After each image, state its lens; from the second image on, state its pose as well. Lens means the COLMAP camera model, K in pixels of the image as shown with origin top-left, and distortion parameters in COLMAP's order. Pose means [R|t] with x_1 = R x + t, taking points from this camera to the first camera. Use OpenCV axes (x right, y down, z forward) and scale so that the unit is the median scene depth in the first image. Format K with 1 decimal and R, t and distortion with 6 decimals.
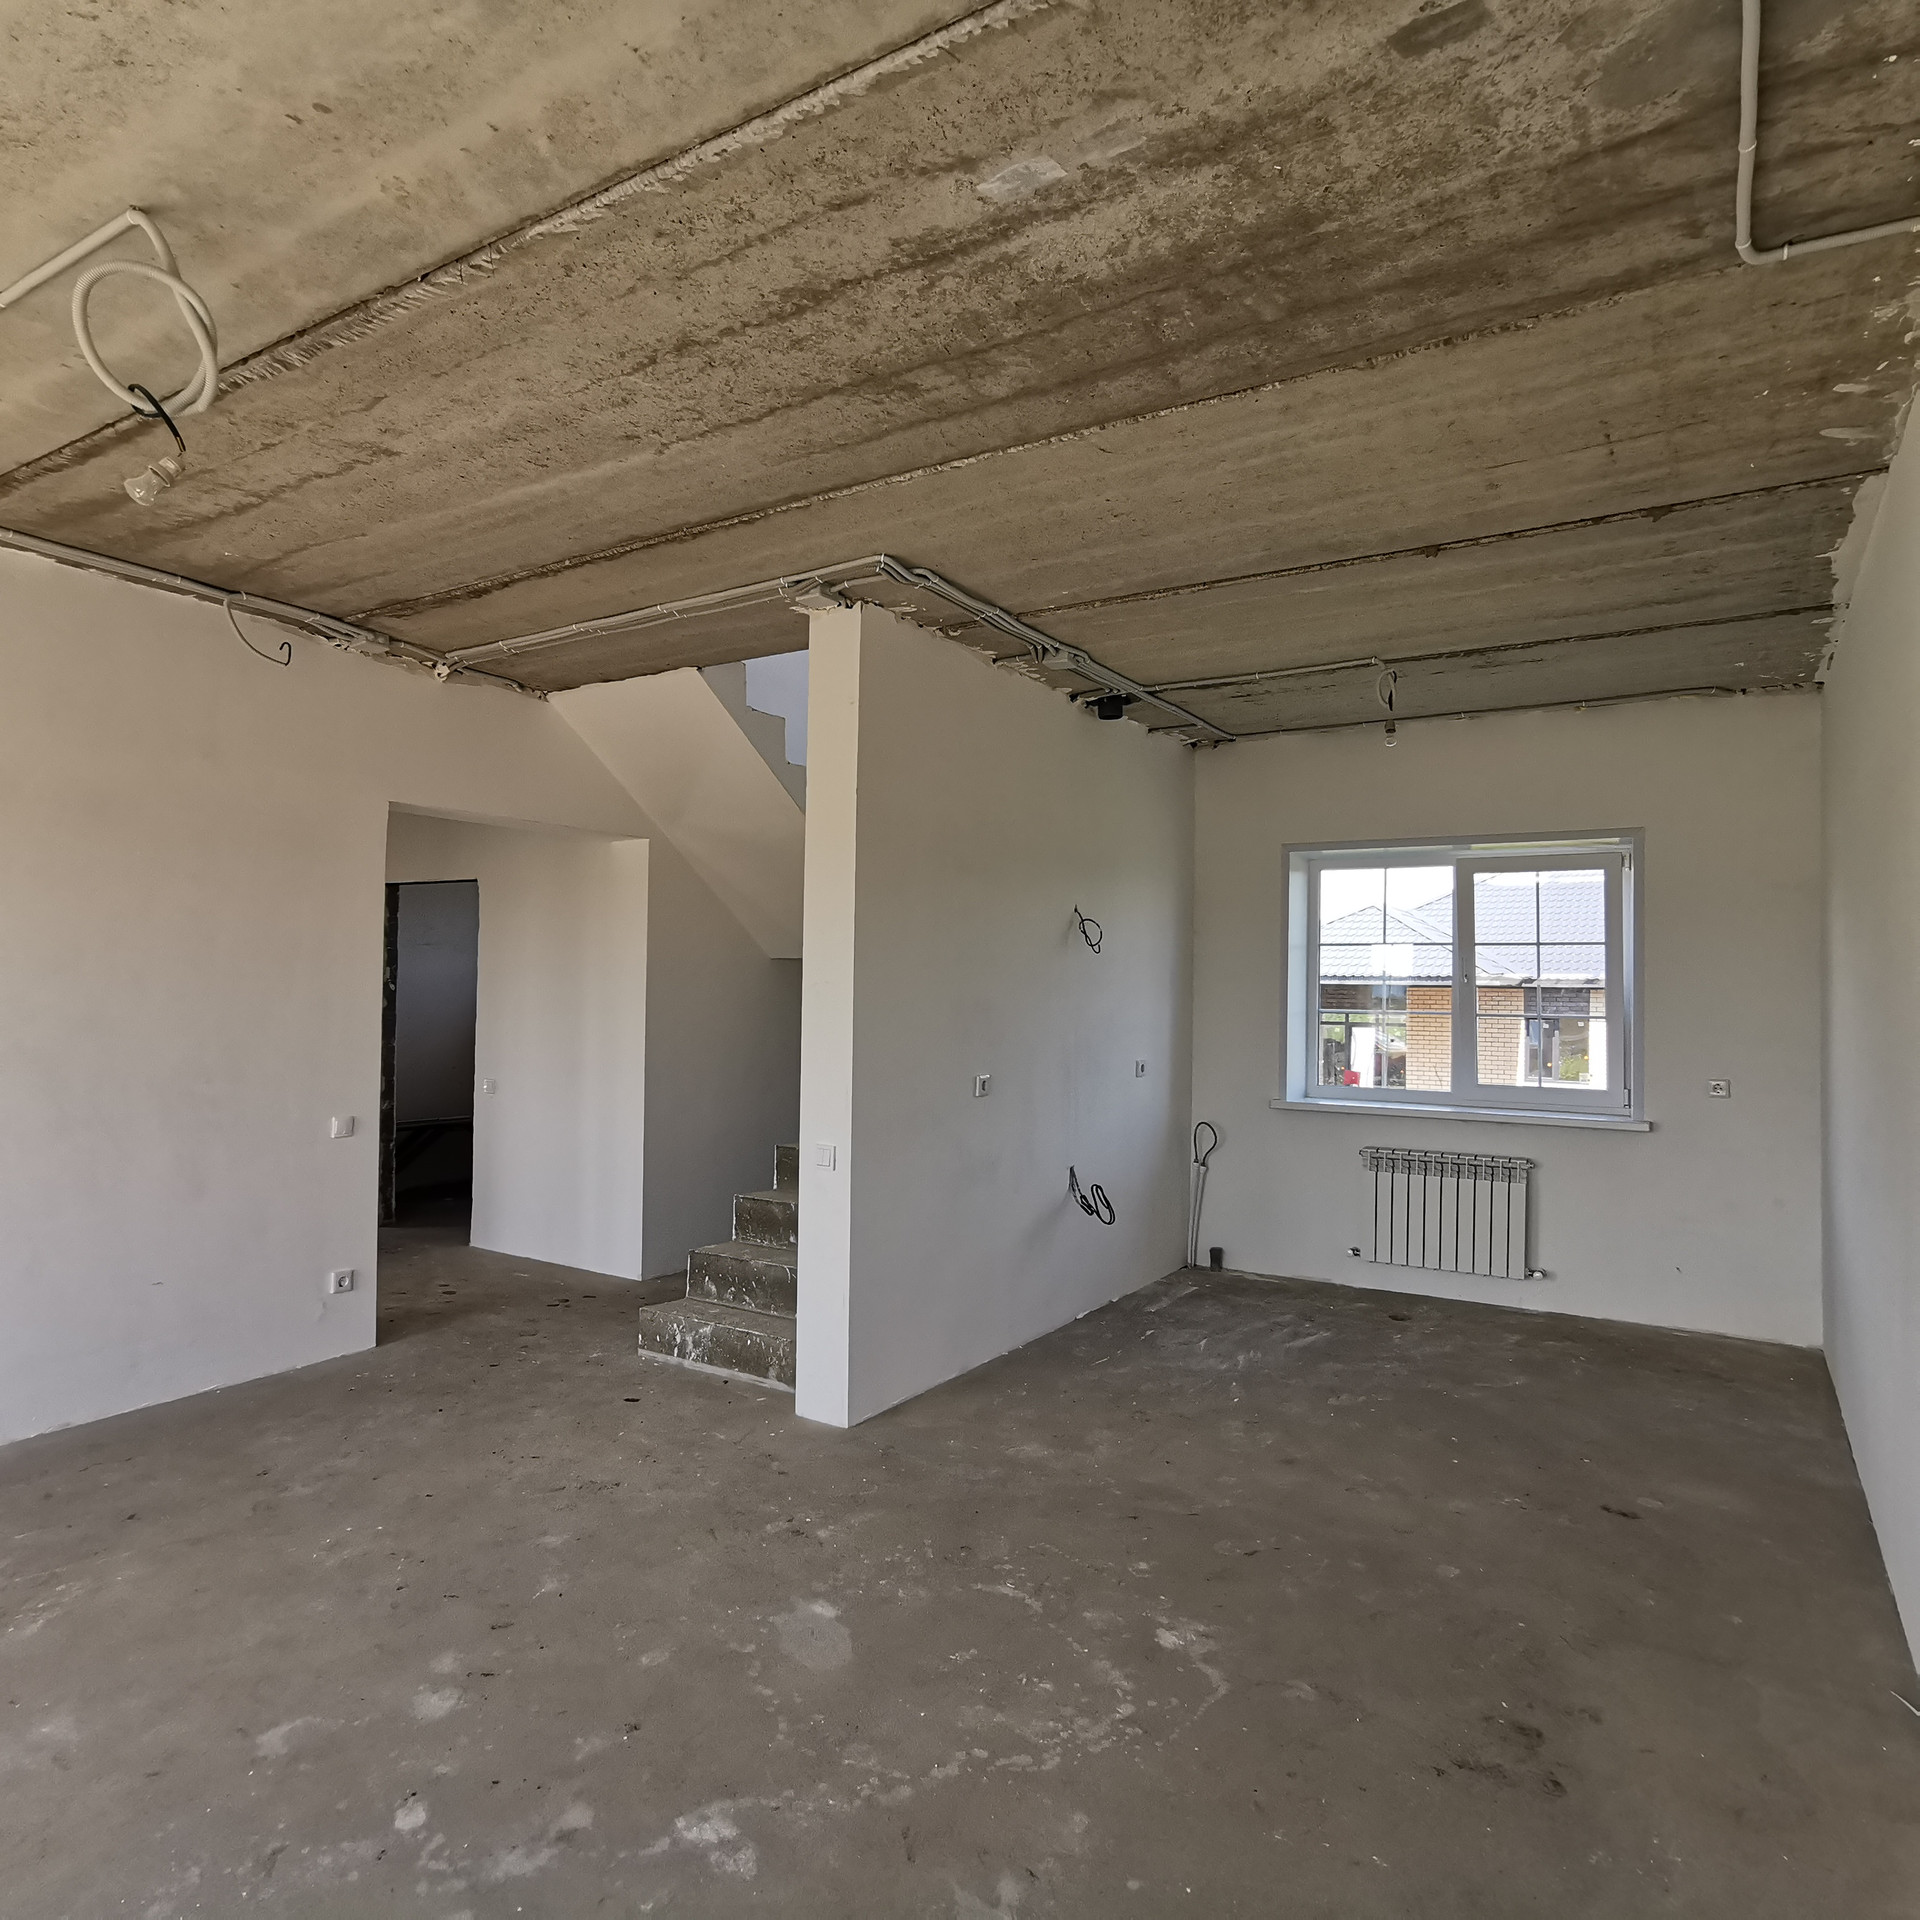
lens RADIAL K [[1247.5, 0, 959.0], [0, 1247.5, 961.1], [0, 0, 1]] dist [-0.061763, 0.063176]
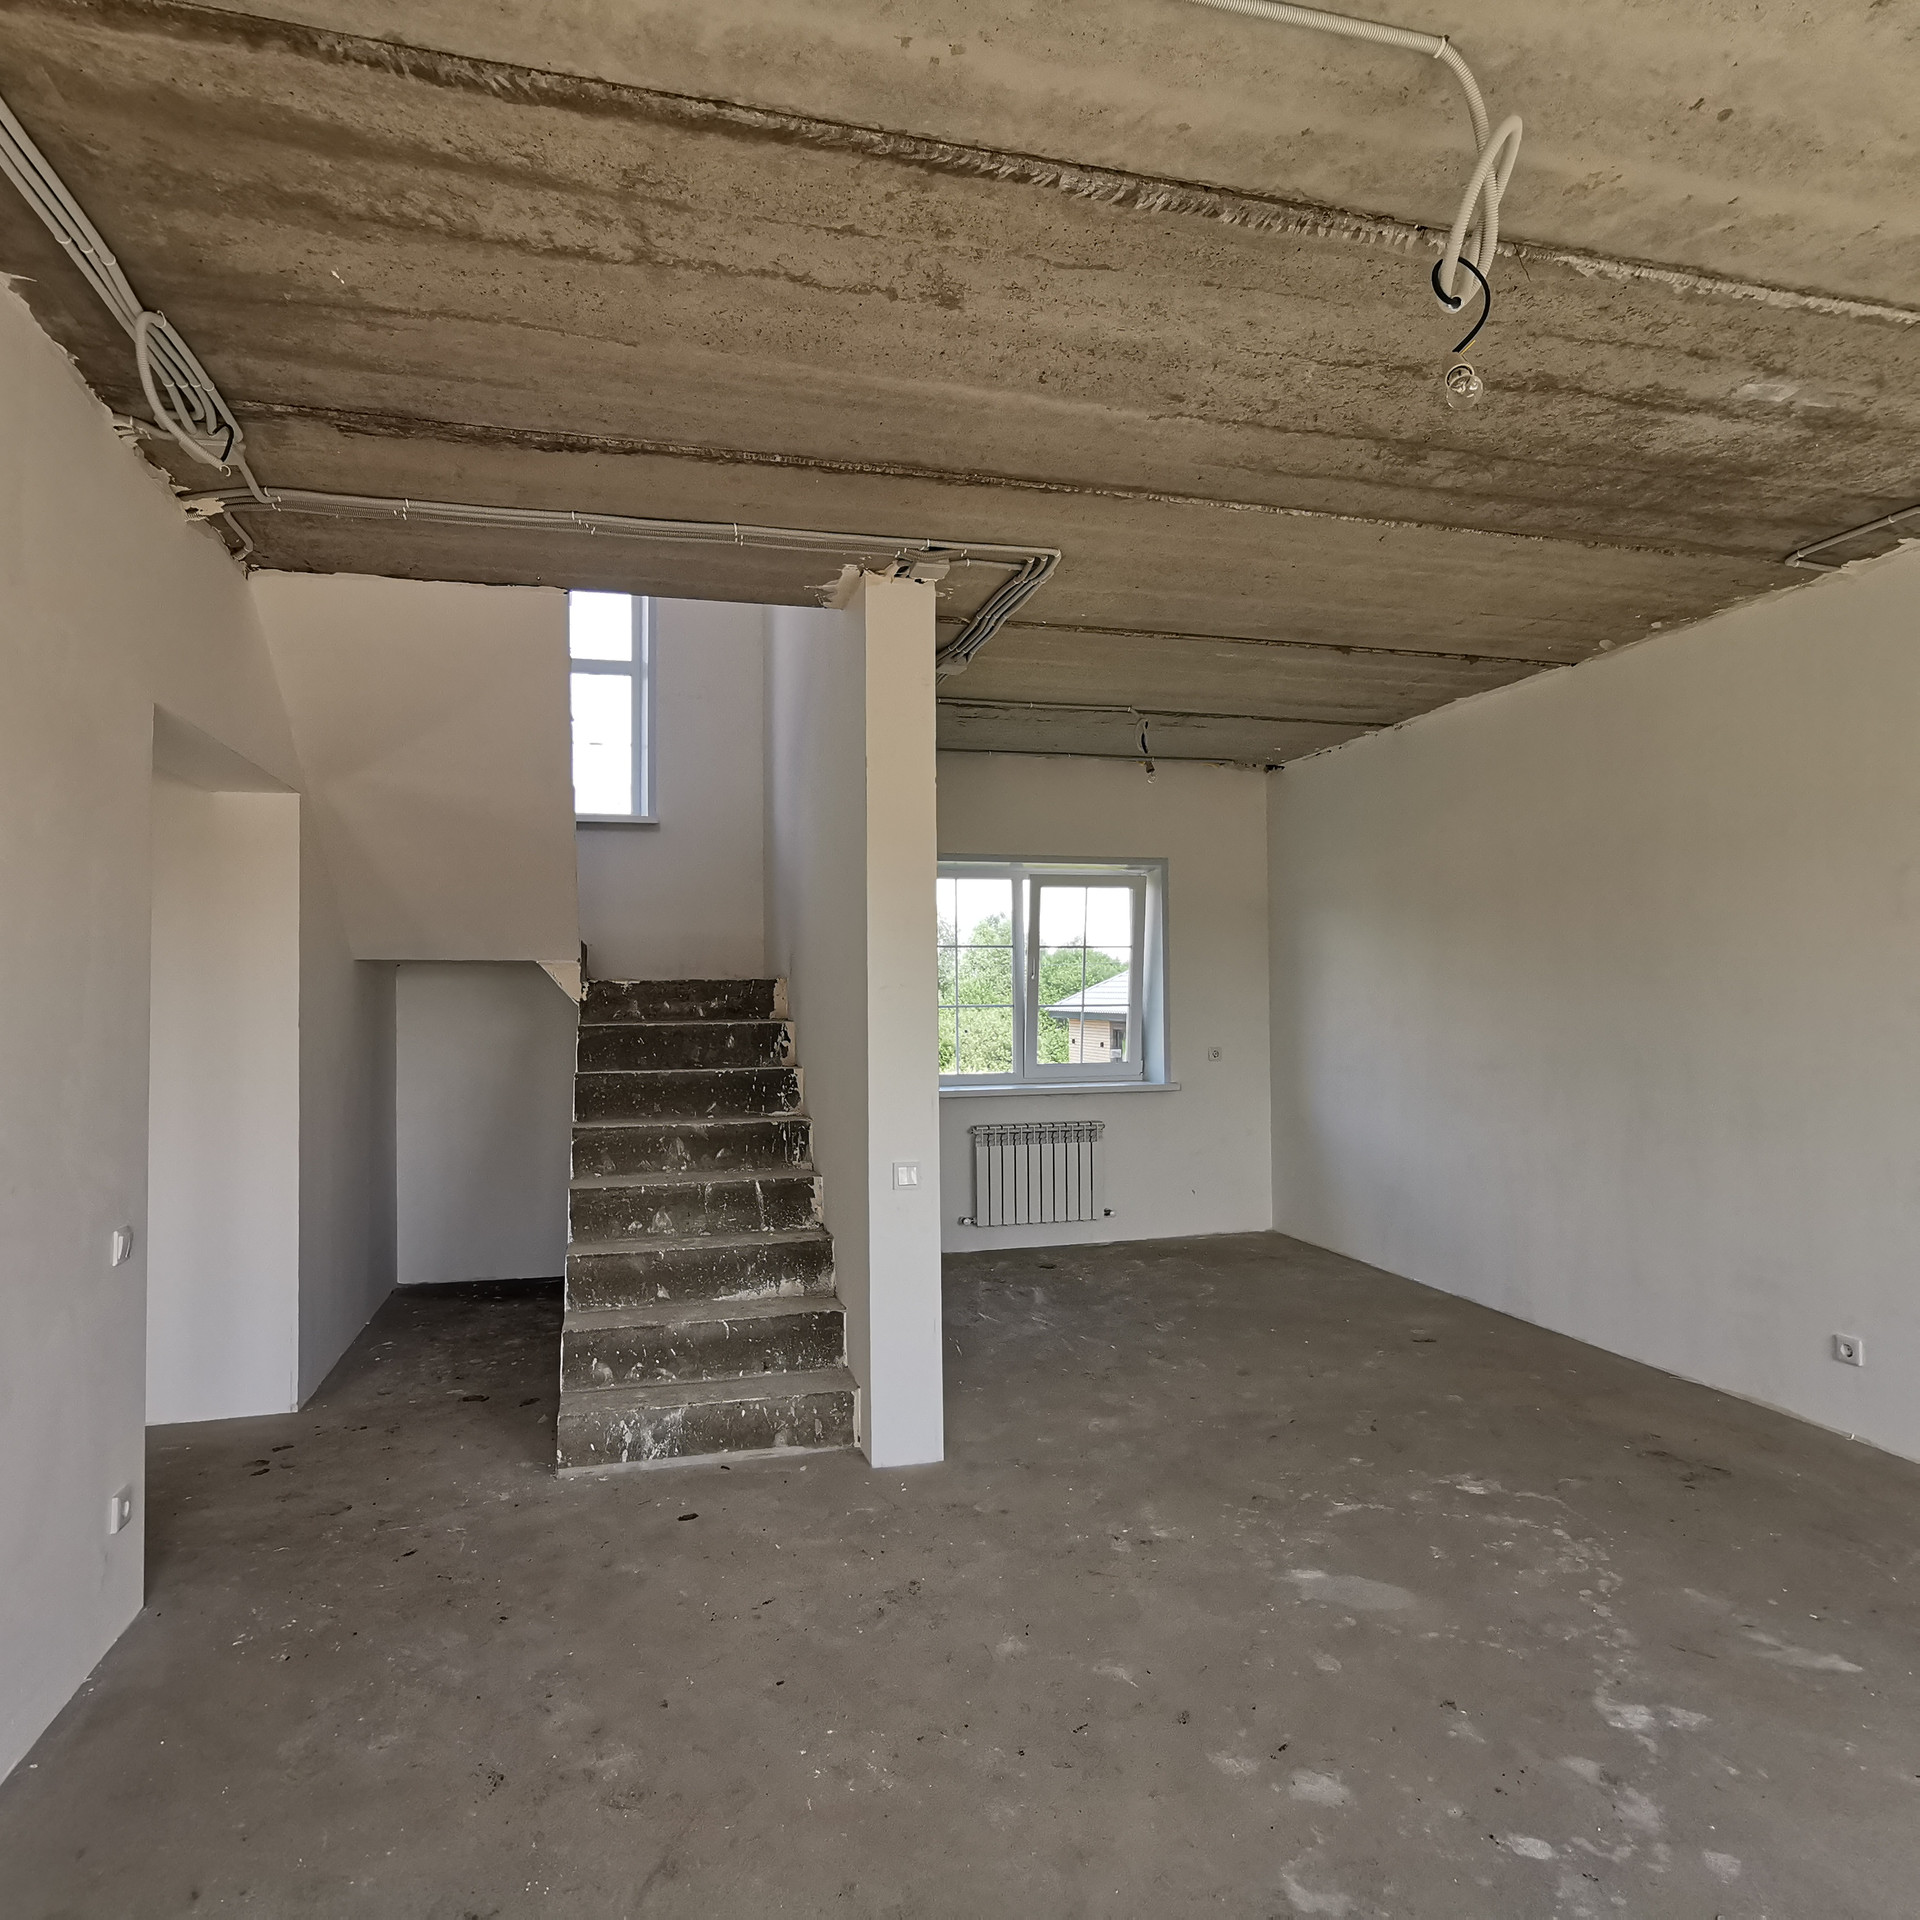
lens RADIAL K [[1249.8, 0, 956.7], [0, 1249.8, 963.1], [0, 0, 1]] dist [-0.057725, 0.057504]
pose [[0.680442, -0.003951, 0.732792, -0.893403], [0.003469, 0.999992, 0.002170, -0.001610], [-0.732794, 0.001065, 0.680450, 0.409966]]
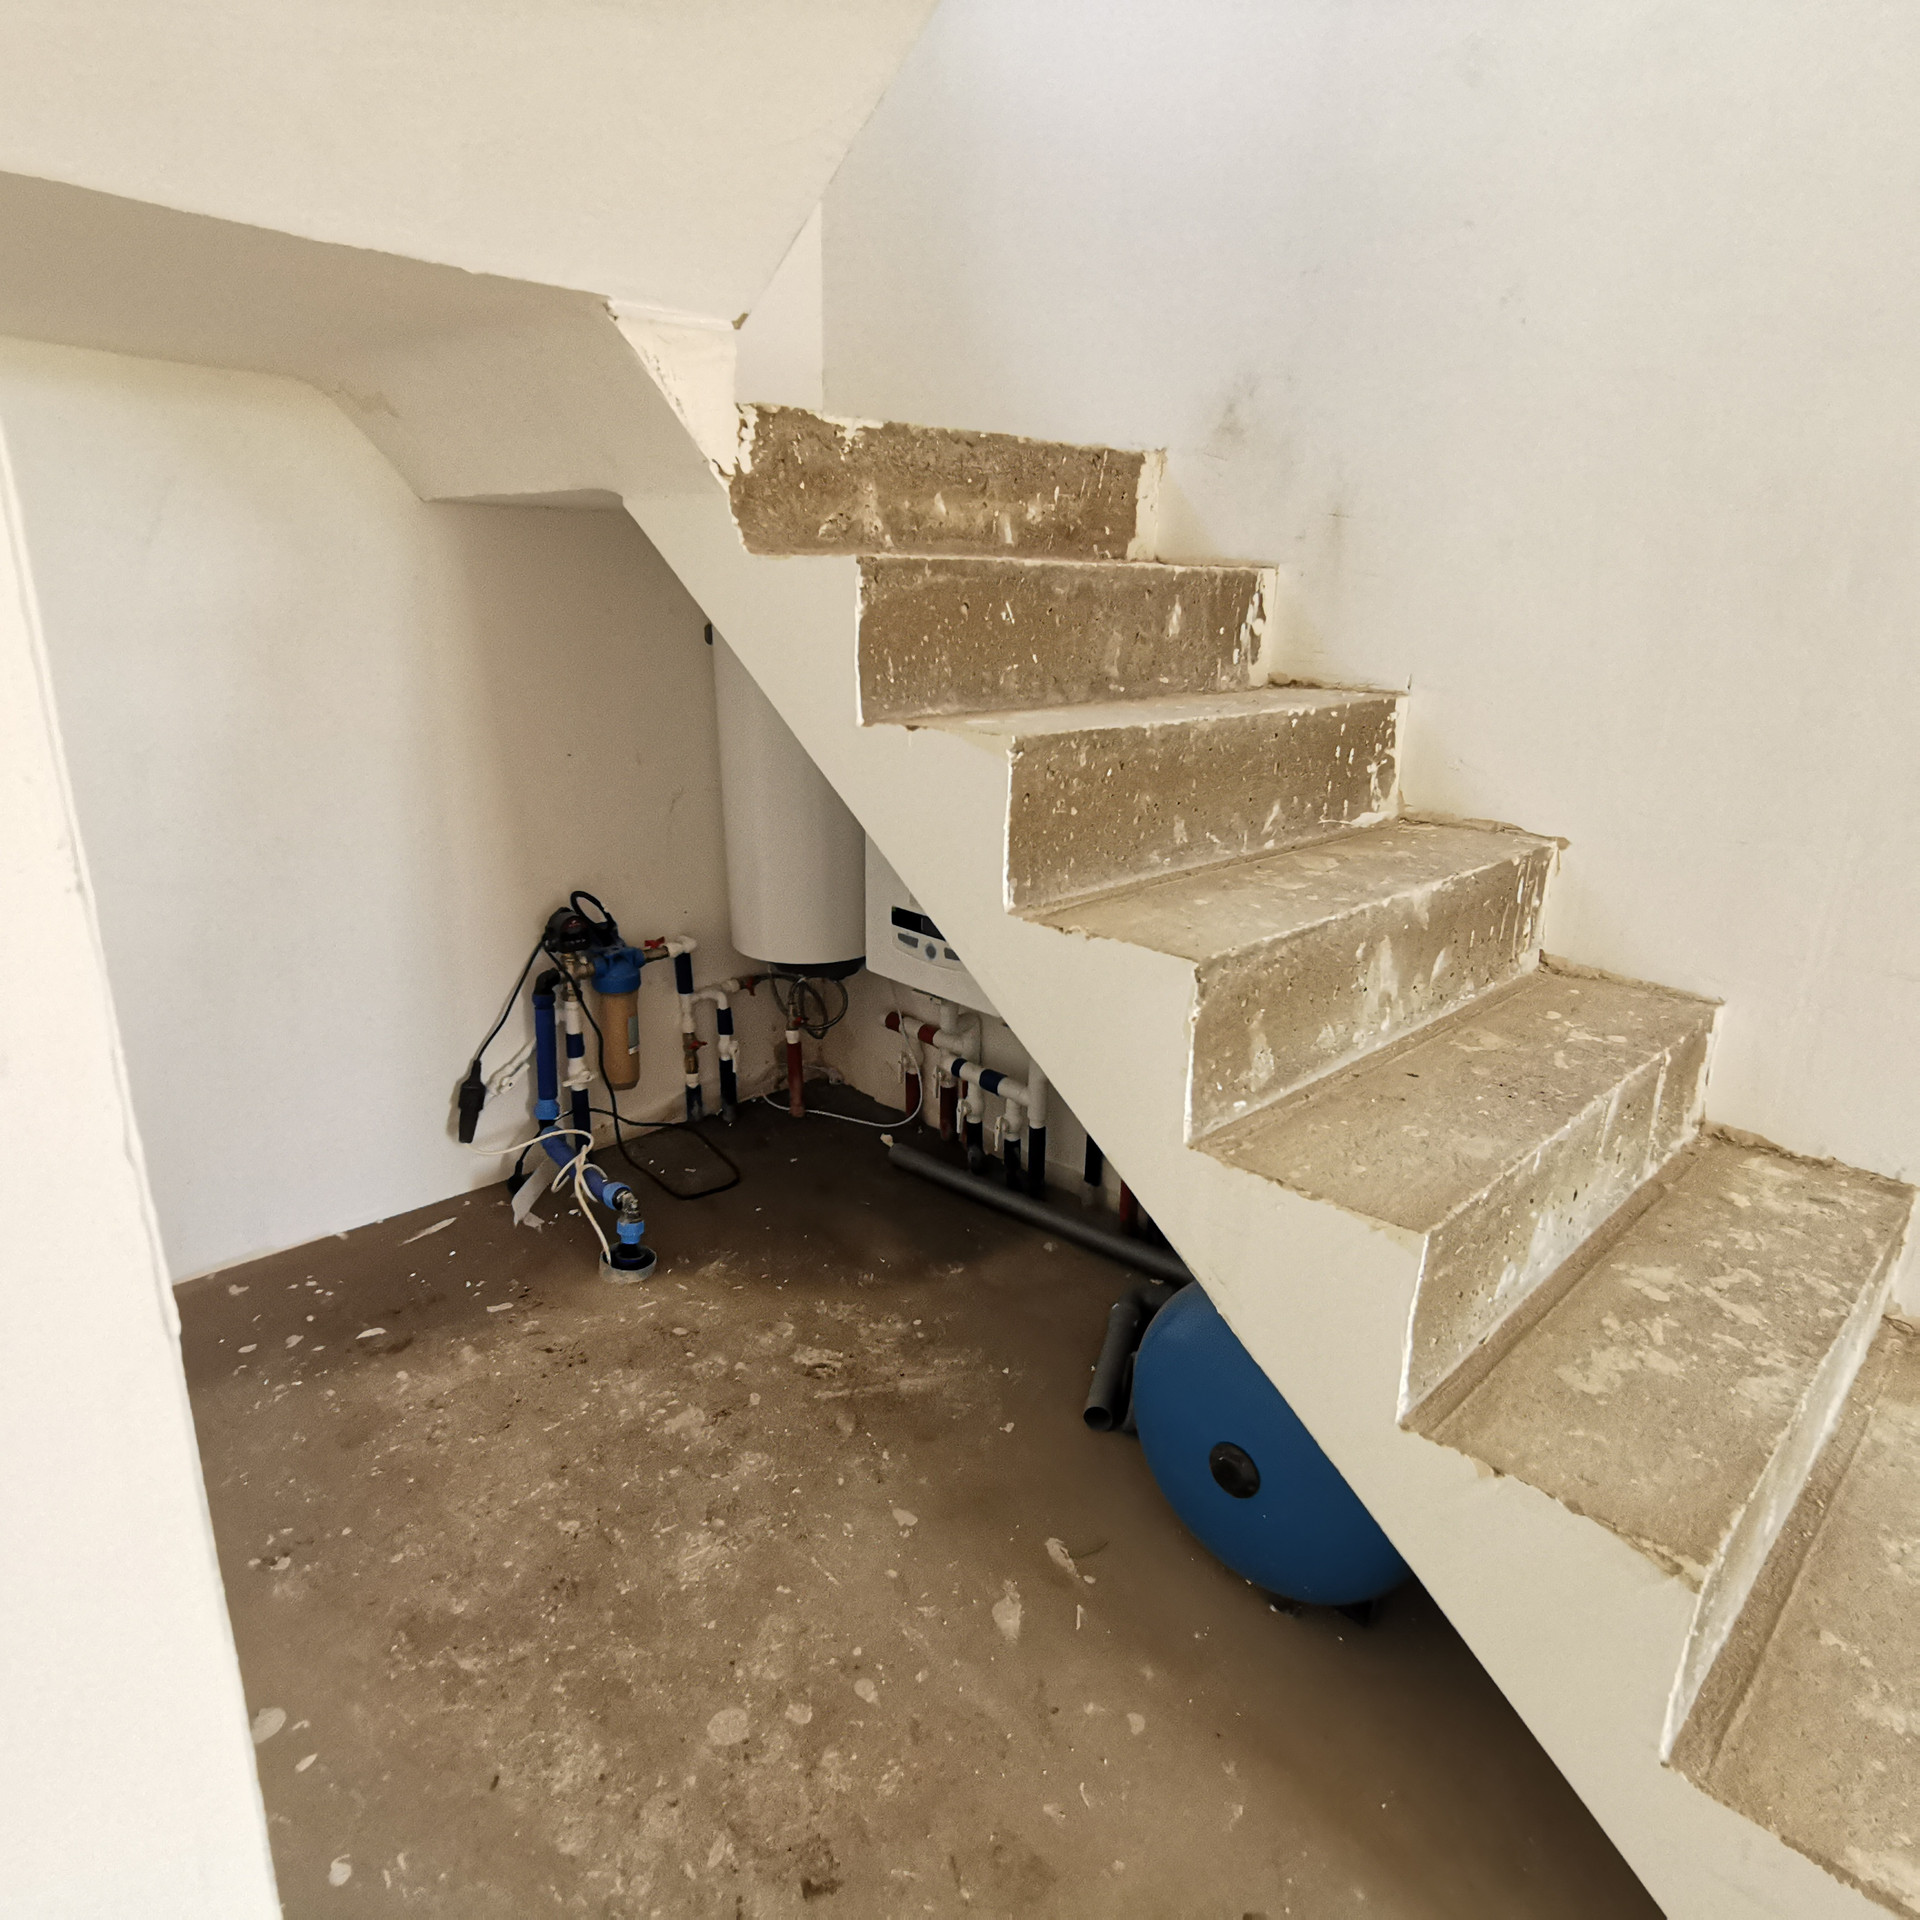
lens RADIAL K [[1230.2, 0, 960.0], [0, 1230.2, 960.0], [0, 0, 1]] dist [-0.049993, 0.049540]
pose [[0.232416, -0.300636, 0.924987, -0.524543], [-0.042154, 0.947022, 0.318390, 0.071783], [-0.971702, -0.112991, 0.207430, 1.623908]]
